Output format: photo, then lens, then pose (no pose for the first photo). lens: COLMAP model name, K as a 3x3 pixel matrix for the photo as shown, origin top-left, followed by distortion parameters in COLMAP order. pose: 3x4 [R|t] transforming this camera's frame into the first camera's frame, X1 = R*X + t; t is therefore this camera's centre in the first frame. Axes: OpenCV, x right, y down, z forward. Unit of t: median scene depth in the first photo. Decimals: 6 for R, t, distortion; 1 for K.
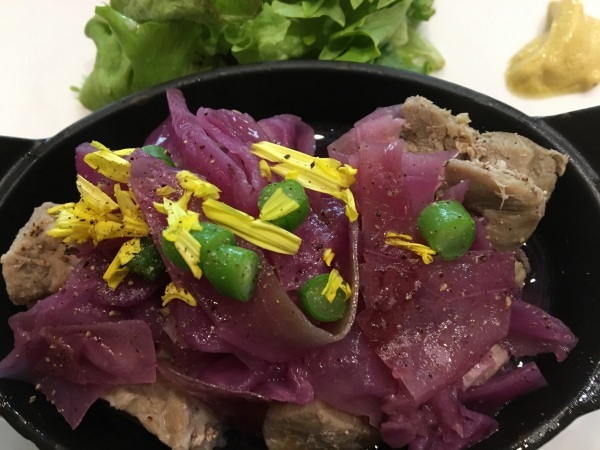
lens RADIAL K [[517.9, 0, 300.0], [0, 517.9, 225.0], [0, 0, 1]] dist [0.015642, -0.080668]
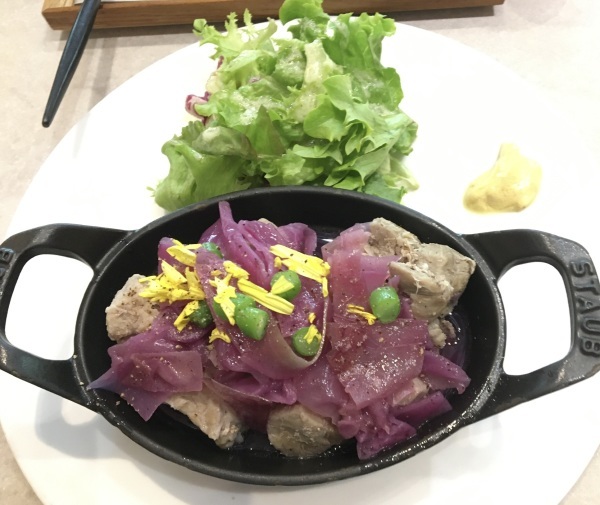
lens RADIAL K [[553.6, 0, 340.5], [0, 553.6, 252.2], [0, 0, 1]] dist [0.007009, 0.001254]
pose [[0.998734, 0.049752, -0.007361, 0.139909], [-0.050188, 0.995382, -0.081831, -0.005881], [0.003256, 0.082097, 0.996619, -0.730384]]
